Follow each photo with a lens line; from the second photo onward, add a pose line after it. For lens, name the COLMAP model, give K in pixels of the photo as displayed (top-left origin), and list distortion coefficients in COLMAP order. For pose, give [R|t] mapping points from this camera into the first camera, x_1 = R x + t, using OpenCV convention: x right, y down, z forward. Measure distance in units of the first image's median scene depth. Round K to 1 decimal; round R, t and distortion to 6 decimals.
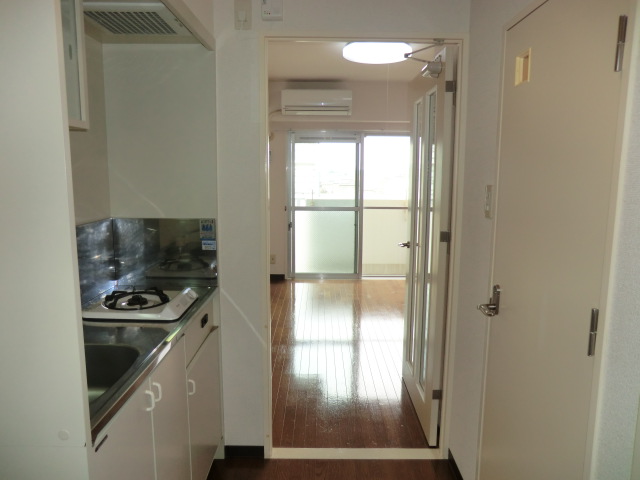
lens RADIAL K [[465.1, 0, 319.7], [0, 465.1, 238.8], [0, 0, 1]] dist [-0.095097, 0.103867]
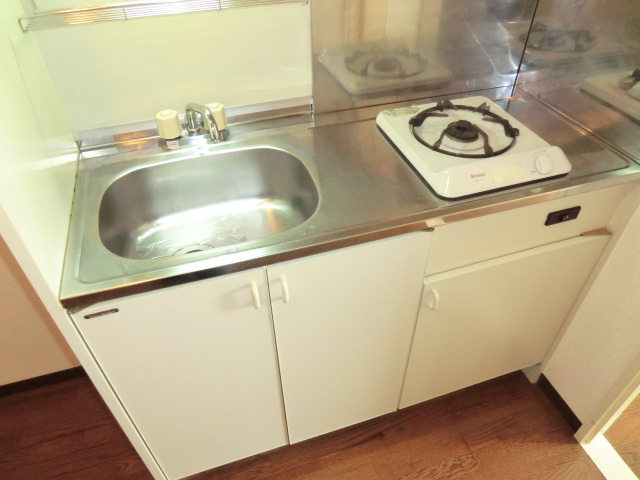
lens RADIAL K [[465.1, 0, 319.7], [0, 465.1, 238.8], [0, 0, 1]] dist [-0.095097, 0.103867]
pose [[0.306671, 0.616679, -0.725024, 0.029176], [-0.128797, 0.781608, 0.610328, -0.038033], [0.943061, -0.093789, 0.319123, 0.211645]]
